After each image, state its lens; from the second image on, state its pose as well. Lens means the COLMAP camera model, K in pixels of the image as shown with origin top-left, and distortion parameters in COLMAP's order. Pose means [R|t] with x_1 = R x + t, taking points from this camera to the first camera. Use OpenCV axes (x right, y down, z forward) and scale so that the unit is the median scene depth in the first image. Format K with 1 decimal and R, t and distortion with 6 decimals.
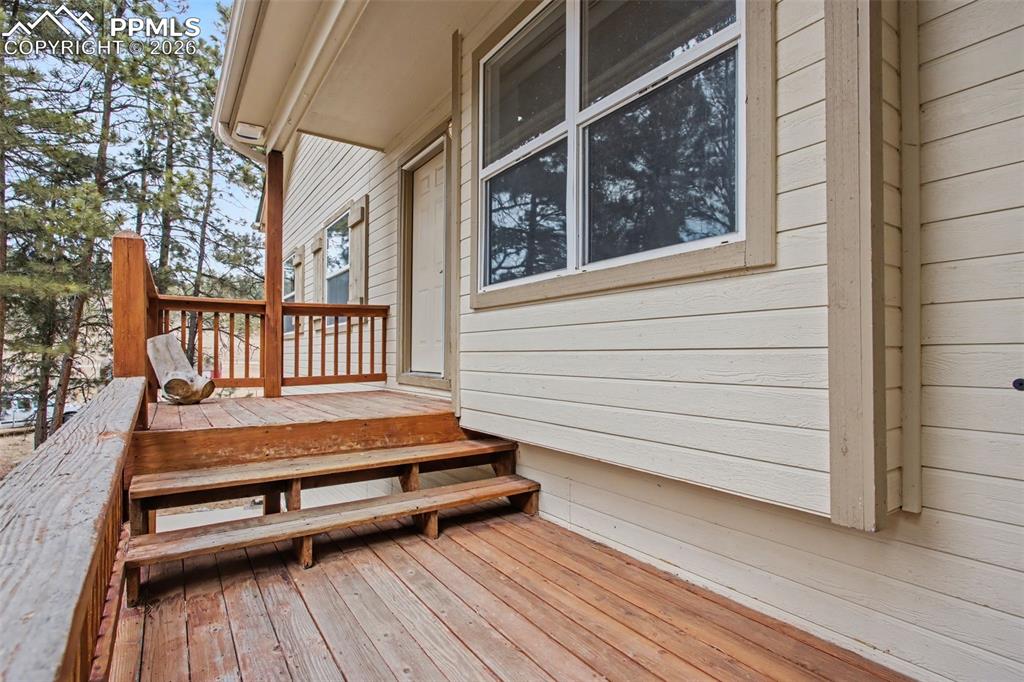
lens RADIAL K [[508.4, 0, 512.0], [0, 508.4, 341.0], [0, 0, 1]] dist [-0.000301, -0.000036]
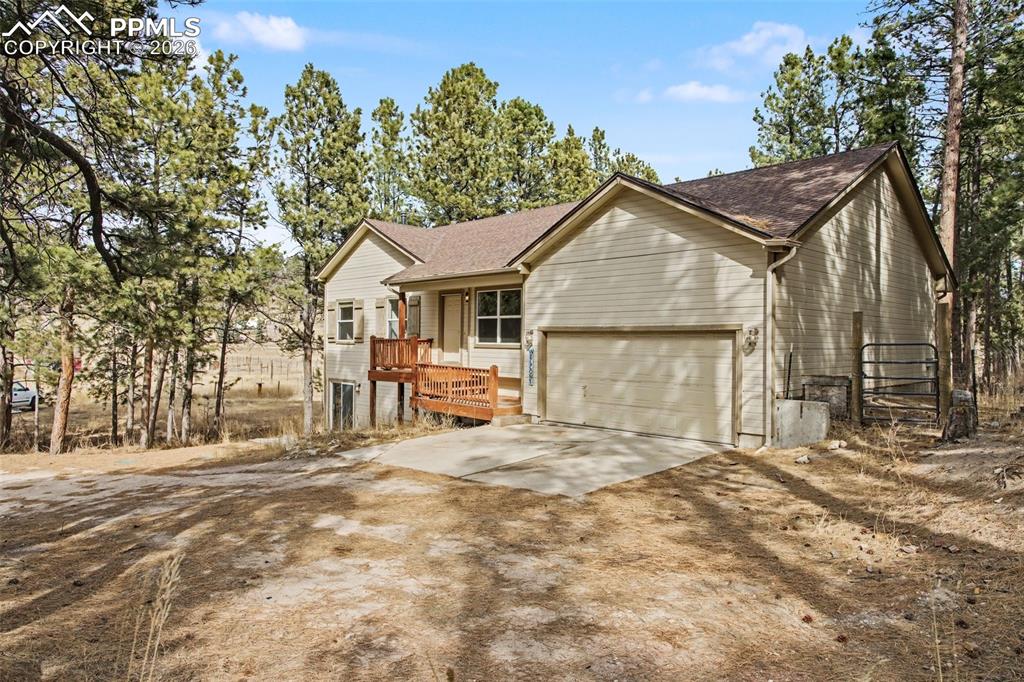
lens RADIAL K [[674.9, 0, 511.3], [0, 674.9, 340.1], [0, 0, 1]] dist [-0.000406, -0.000397]
pose [[0.986786, 0.008371, 0.161811, -0.841397], [-0.011336, 0.999784, 0.017410, -0.270502], [-0.161631, -0.019014, 0.986668, -5.702075]]
